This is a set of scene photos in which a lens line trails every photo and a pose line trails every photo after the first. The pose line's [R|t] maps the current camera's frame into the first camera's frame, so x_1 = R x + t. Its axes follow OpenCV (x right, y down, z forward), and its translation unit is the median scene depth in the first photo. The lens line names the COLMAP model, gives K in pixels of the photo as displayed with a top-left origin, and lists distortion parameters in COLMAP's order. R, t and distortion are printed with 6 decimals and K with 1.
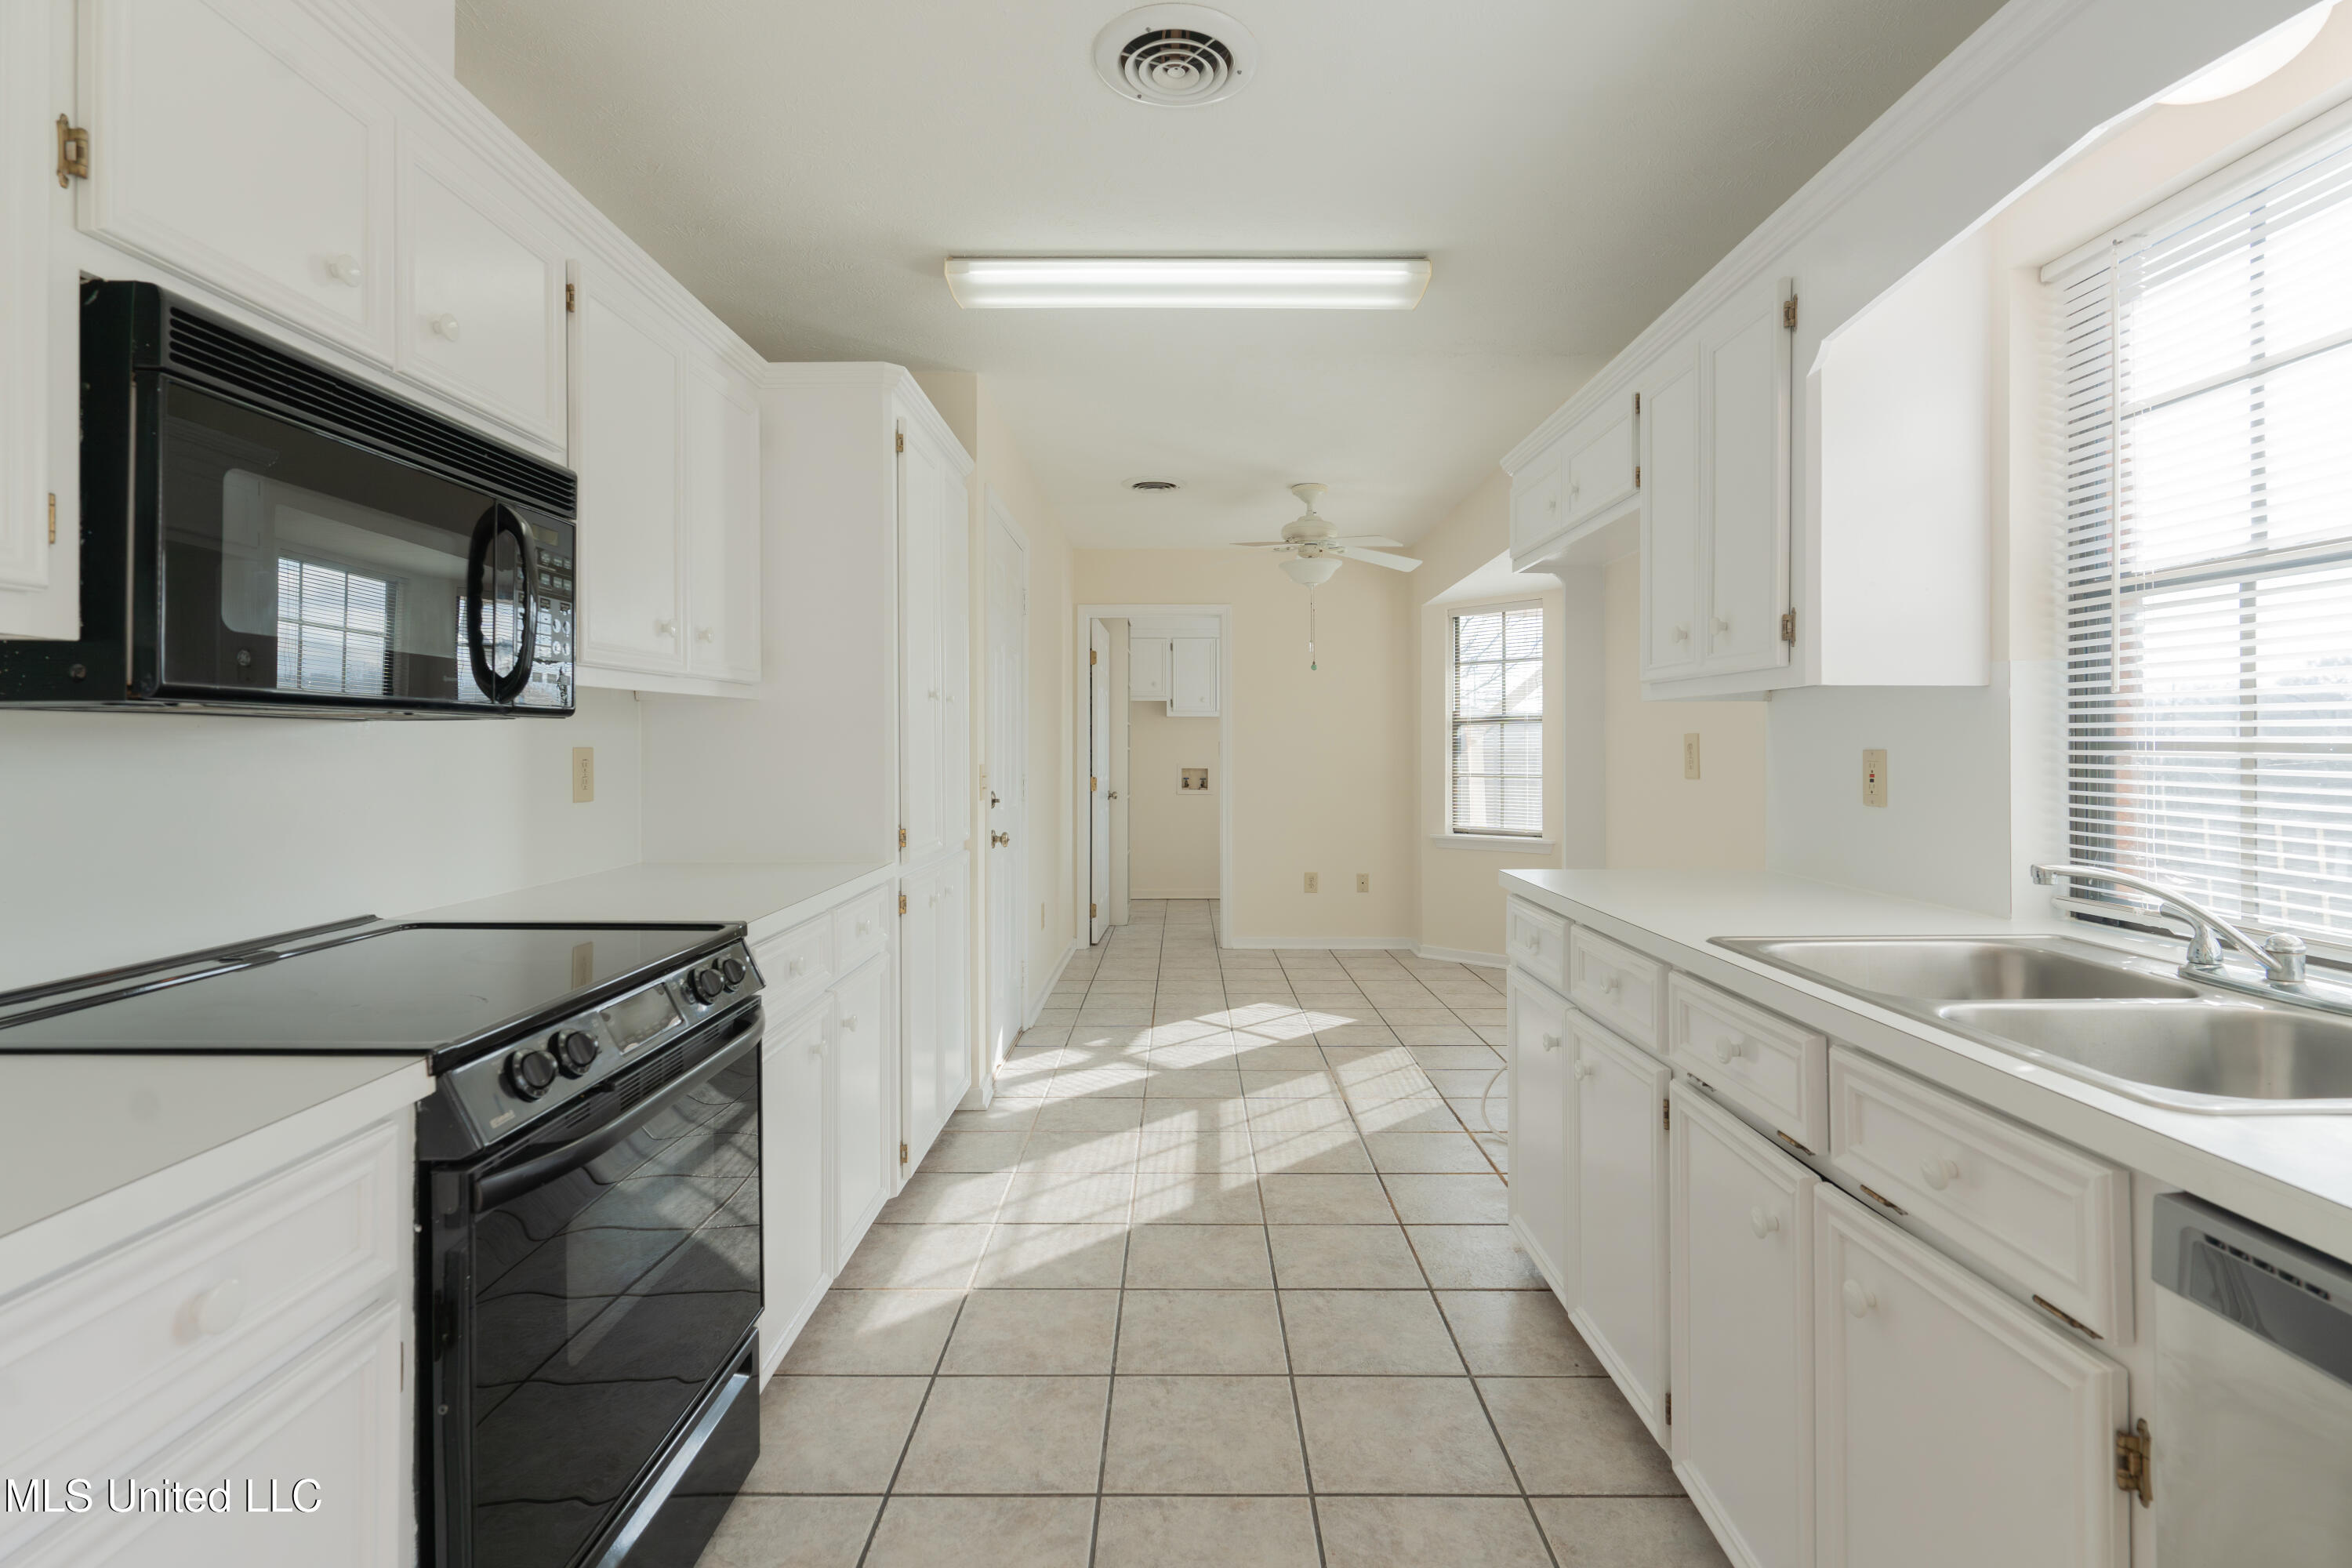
lens RADIAL K [[1150.5, 0, 1163.0], [0, 1150.5, 744.4], [0, 0, 1]] dist [-0.000959, 0.001911]
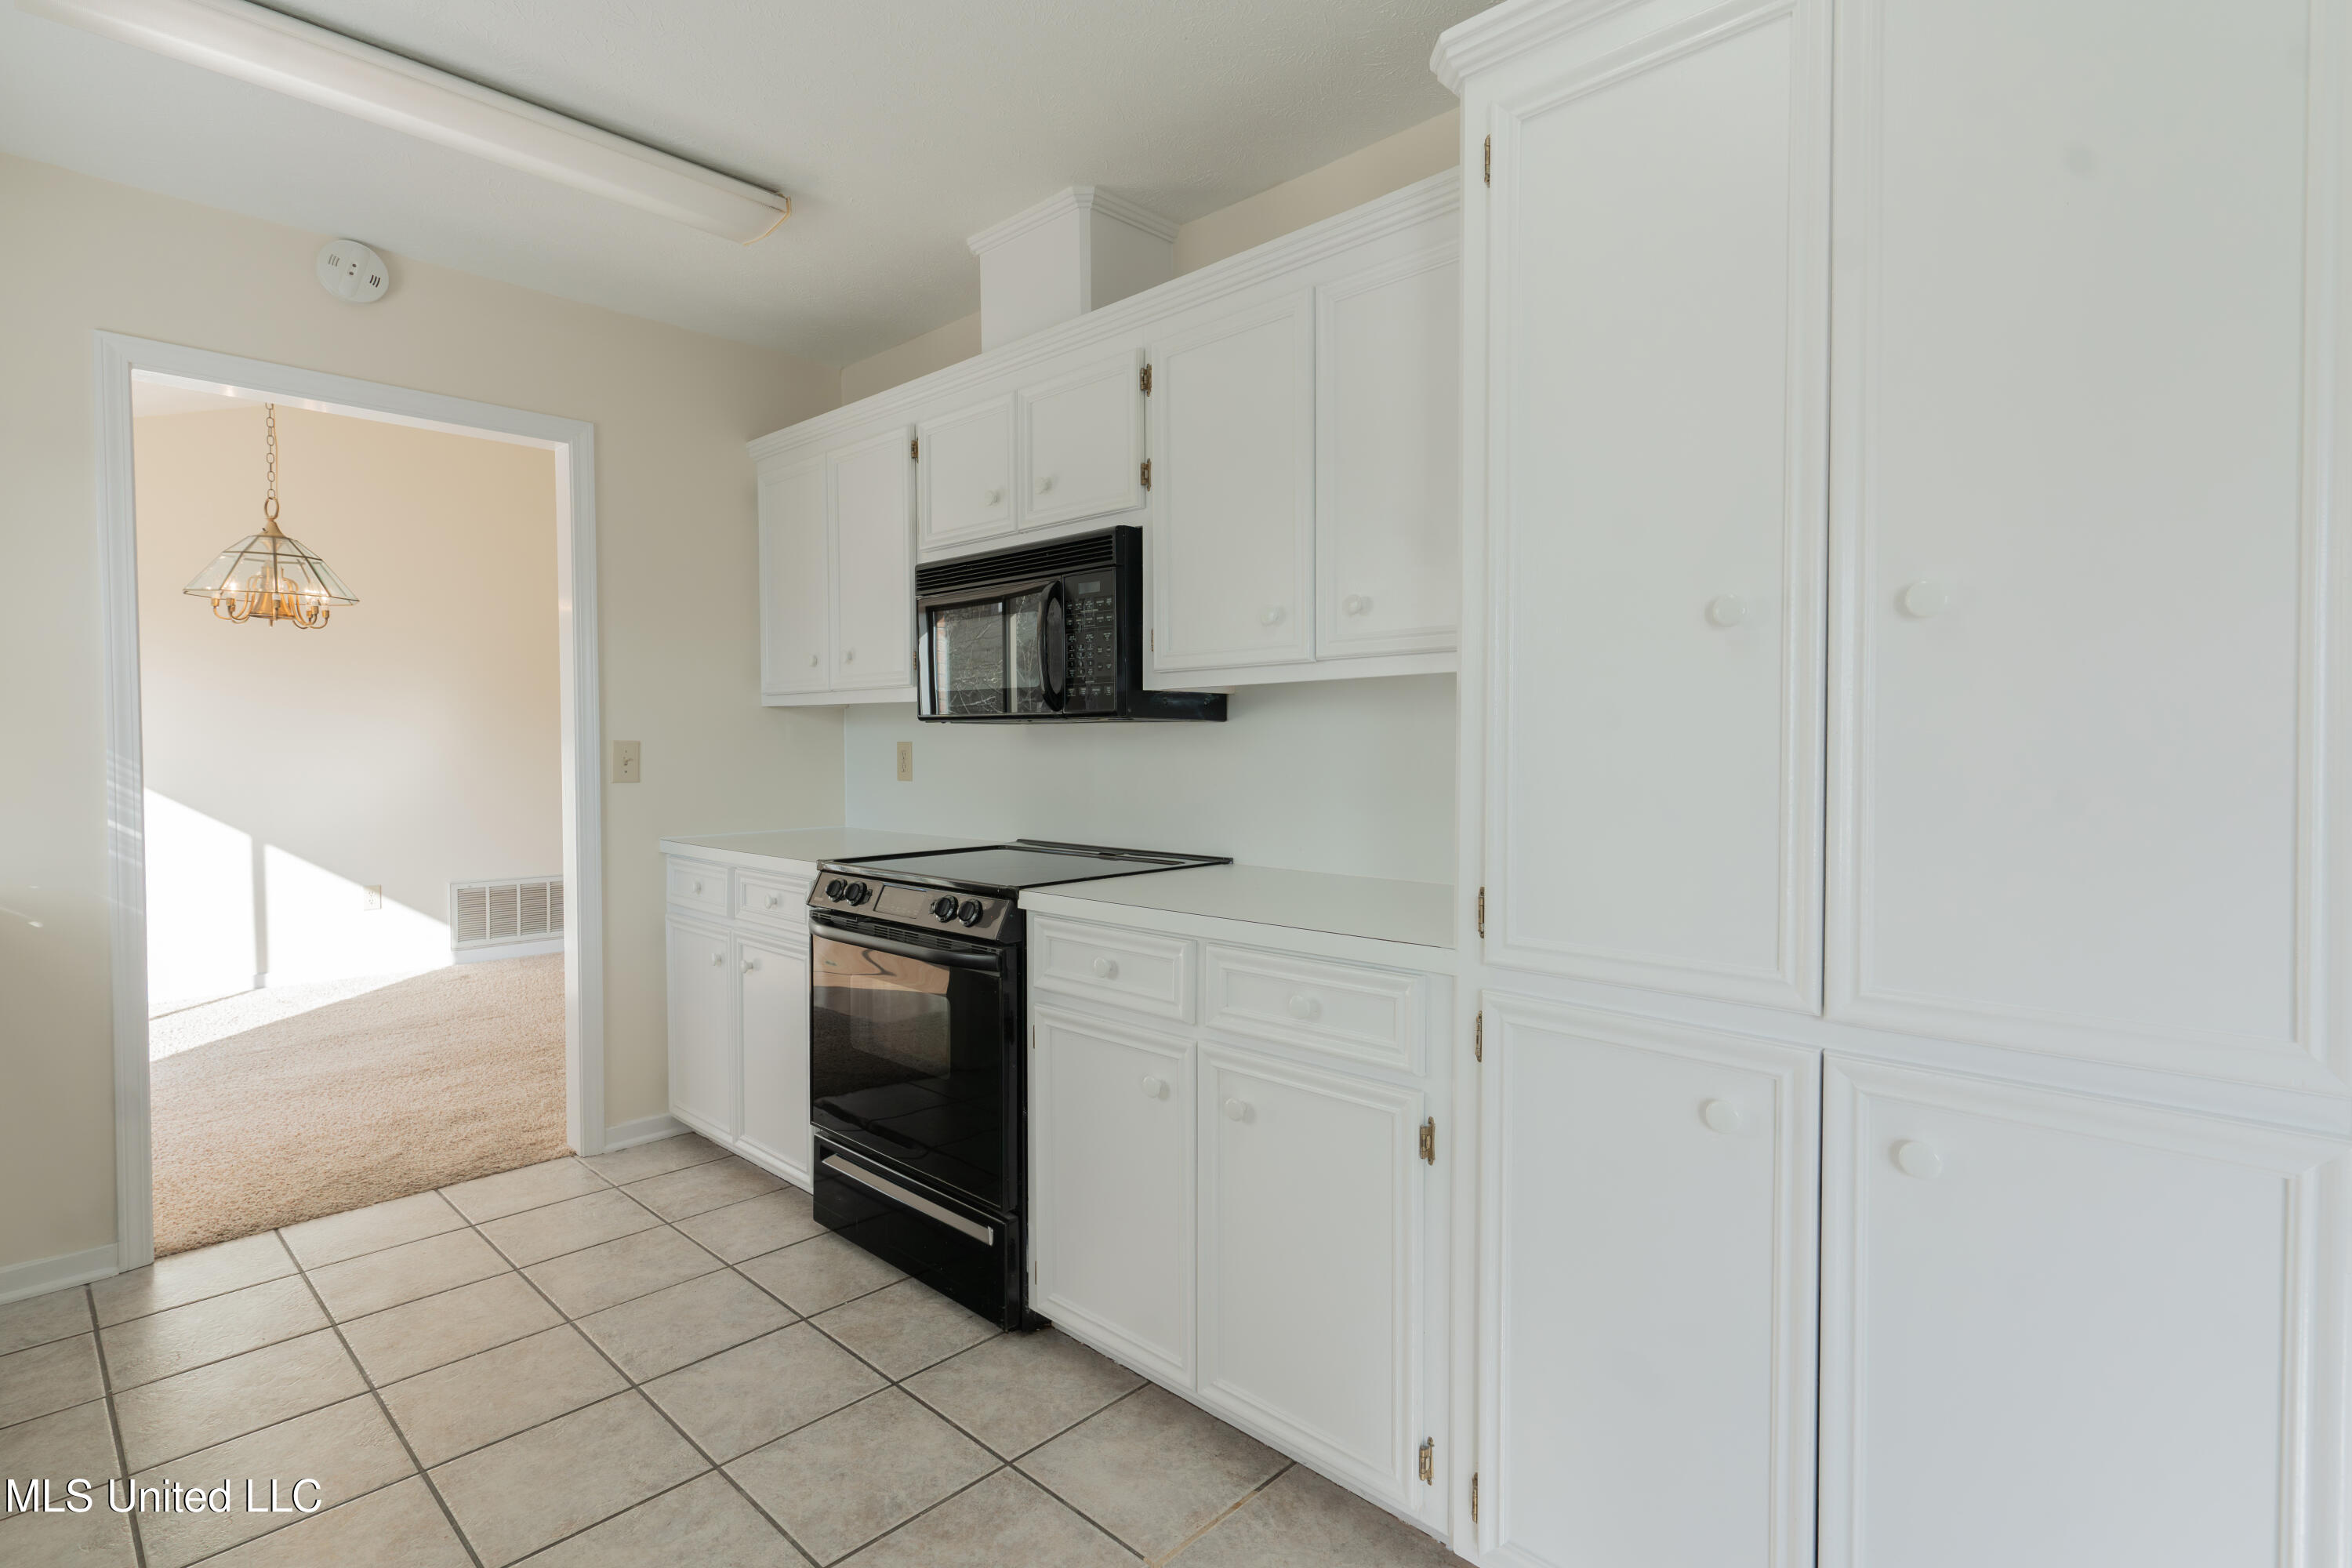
lens RADIAL K [[1150.4, 0, 1175.3], [0, 1150.4, 767.5], [0, 0, 1]] dist [0.001656, 0.000125]
pose [[-0.683267, 0.020266, -0.729887, 0.278022], [0.002829, 0.999681, 0.025108, 0.000661], [0.730163, 0.015091, -0.683106, 1.373038]]
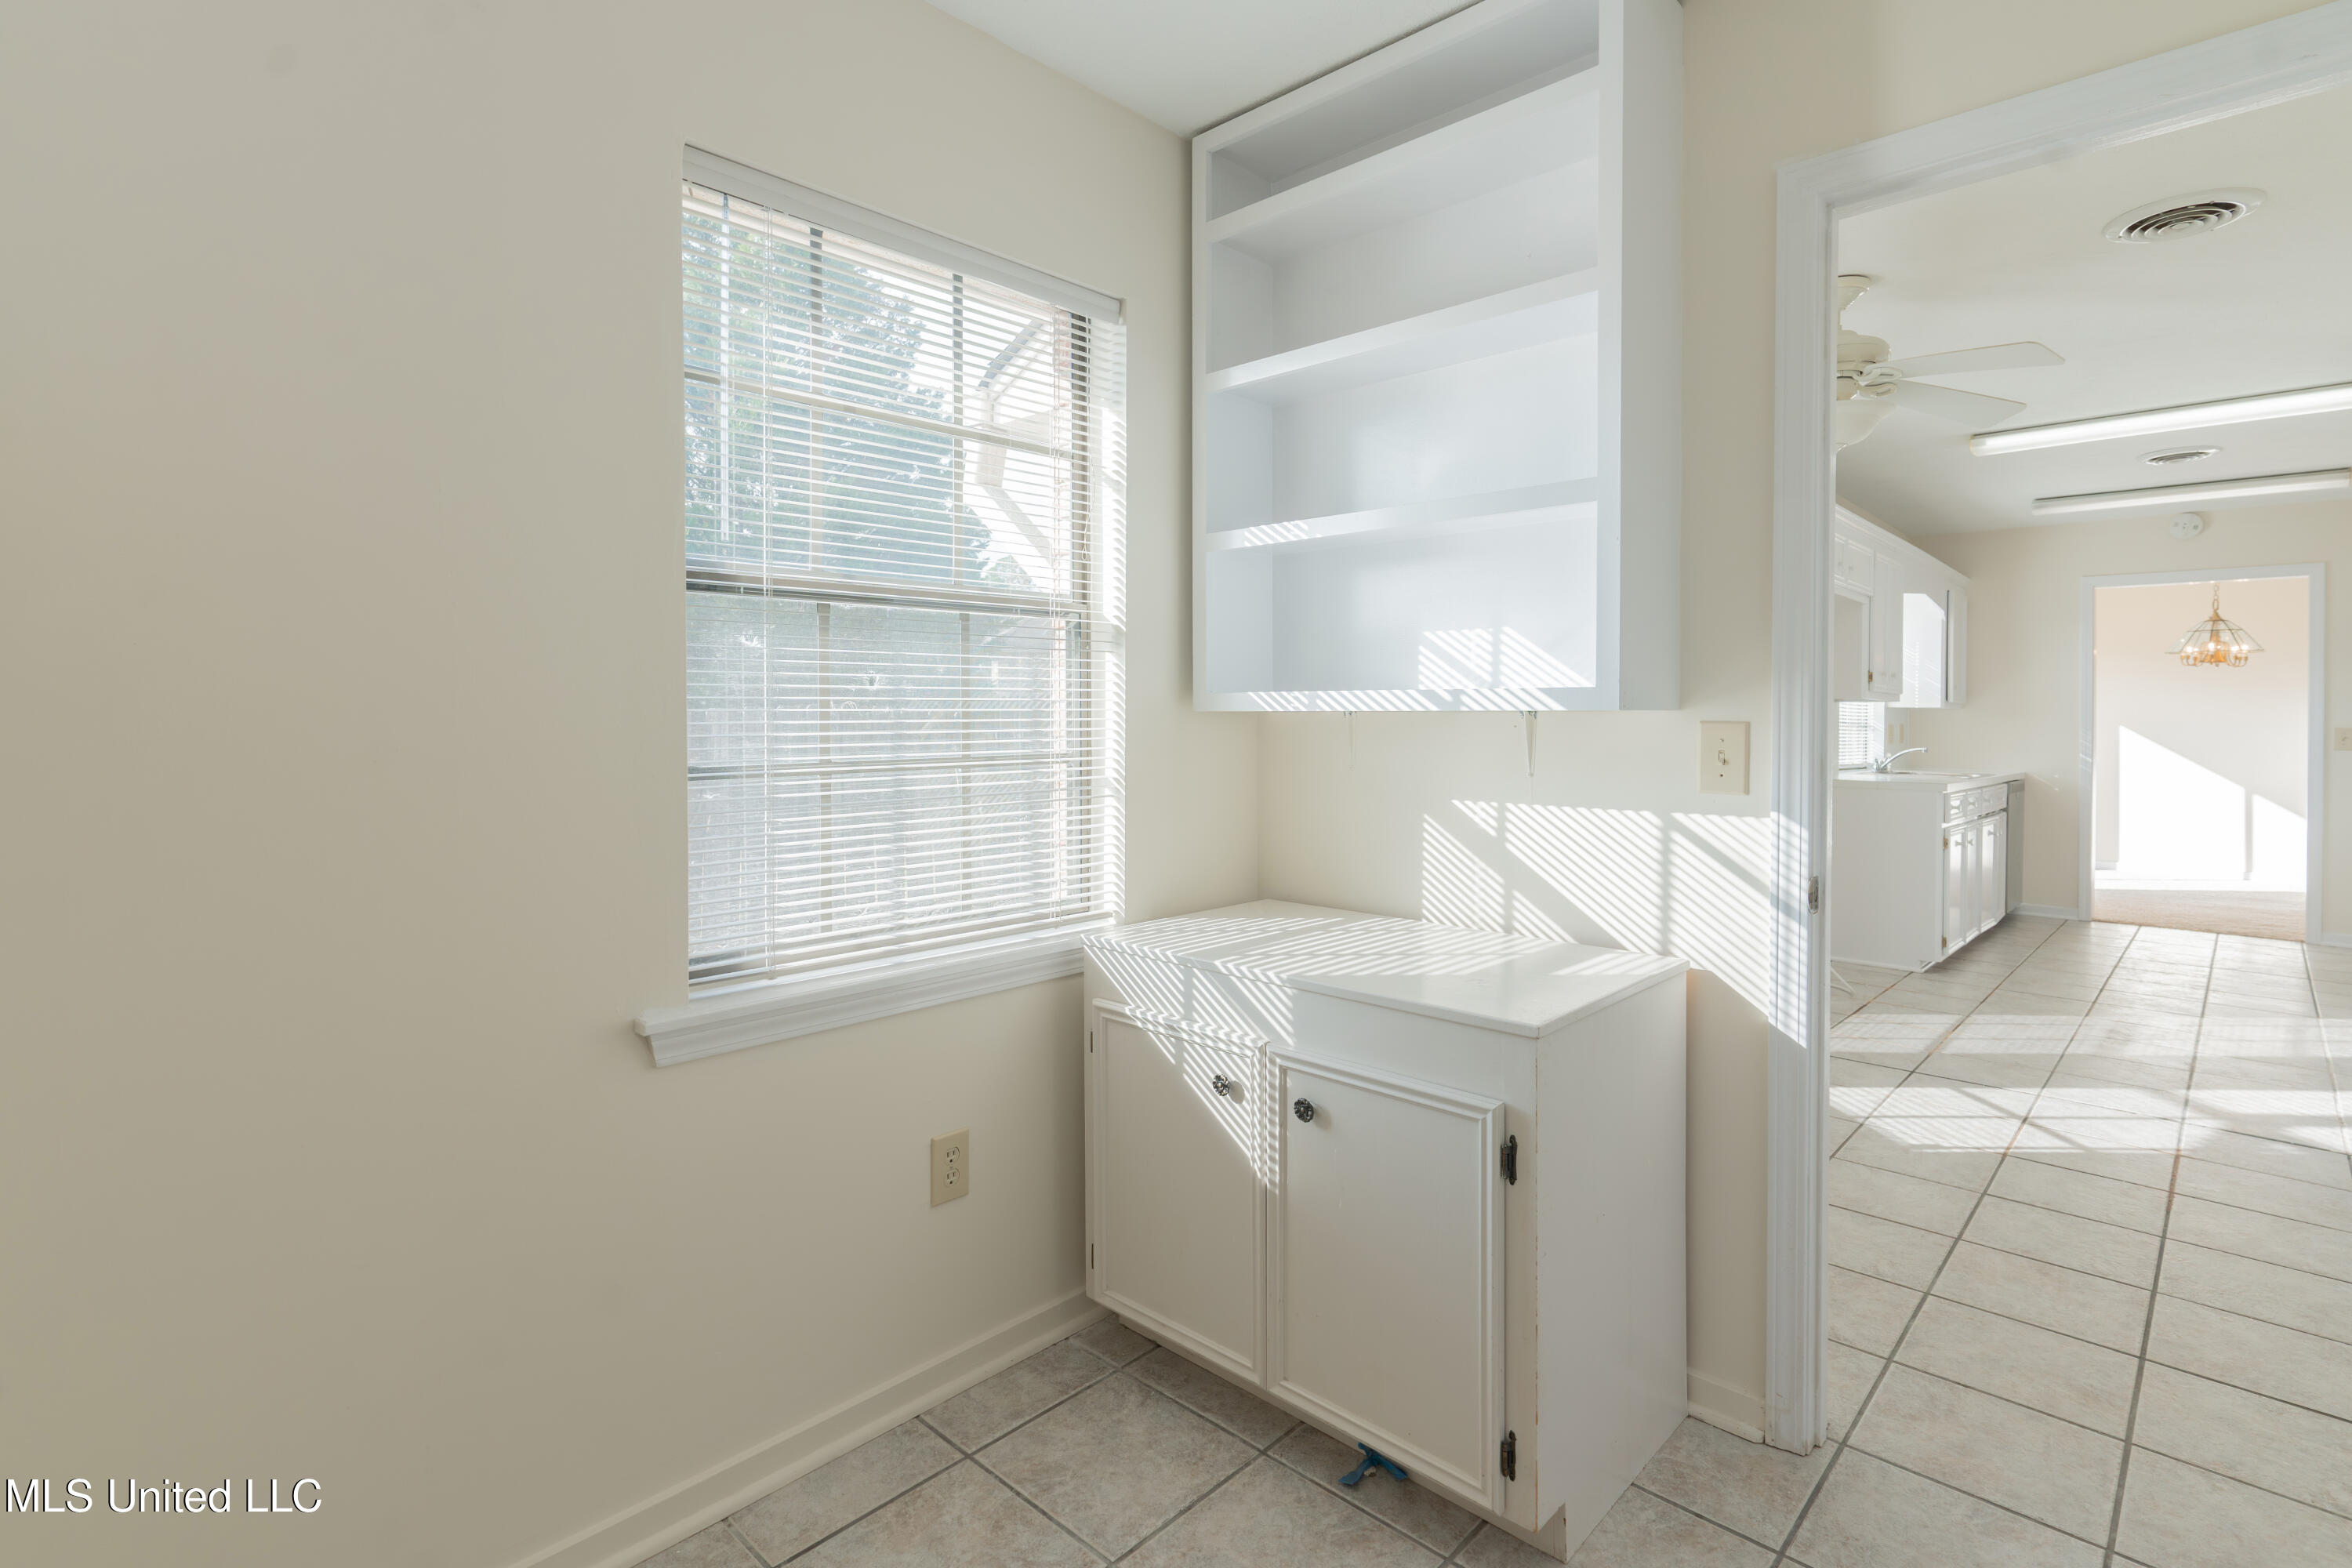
lens RADIAL K [[1116.1, 0, 1173.3], [0, 1116.1, 722.0], [0, 0, 1]] dist [-0.000999, -0.000039]
pose [[-0.729396, -0.006752, 0.684059, -0.047489], [-0.011597, 0.999930, -0.002497, 0.024557], [-0.683994, -0.009754, -0.729423, 3.370805]]
